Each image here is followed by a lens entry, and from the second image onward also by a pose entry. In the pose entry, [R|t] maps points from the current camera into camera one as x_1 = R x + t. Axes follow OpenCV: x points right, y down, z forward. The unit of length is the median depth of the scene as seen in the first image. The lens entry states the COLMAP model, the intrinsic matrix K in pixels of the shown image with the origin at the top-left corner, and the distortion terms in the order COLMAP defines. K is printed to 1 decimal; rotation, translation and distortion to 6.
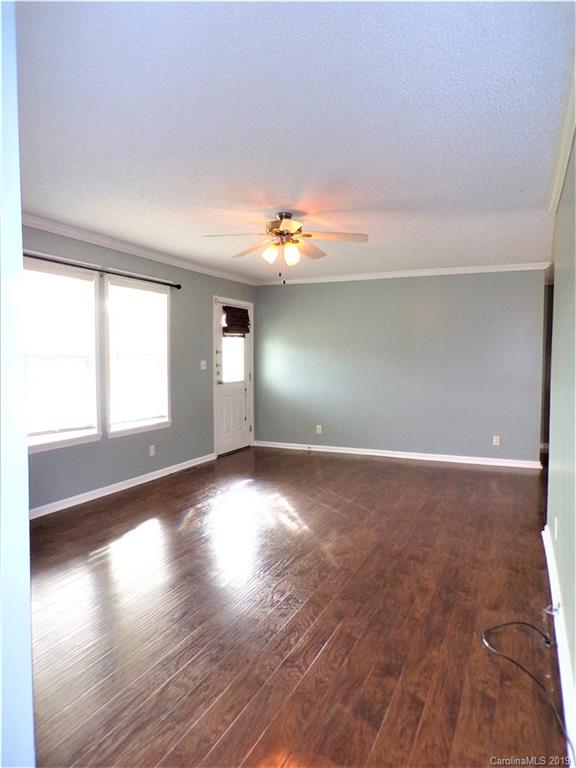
lens RADIAL K [[529.2, 0, 288.0], [0, 529.2, 384.0], [0, 0, 1]] dist [0.004890, 0.001261]
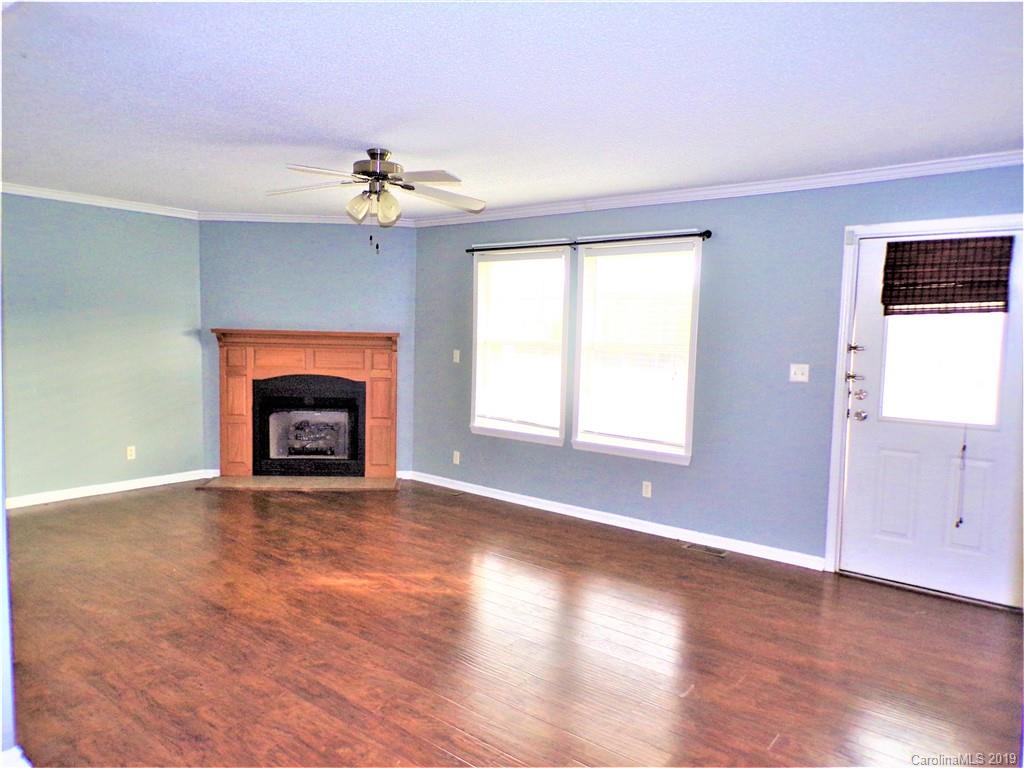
lens RADIAL K [[705.6, 0, 526.2], [0, 705.6, 383.3], [0, 0, 1]] dist [0.004890, 0.001261]
pose [[-0.263924, 0.069344, -0.962048, 0.738635], [-0.068269, 0.993568, 0.090344, -0.091532], [0.962124, 0.089522, -0.257492, 1.230617]]
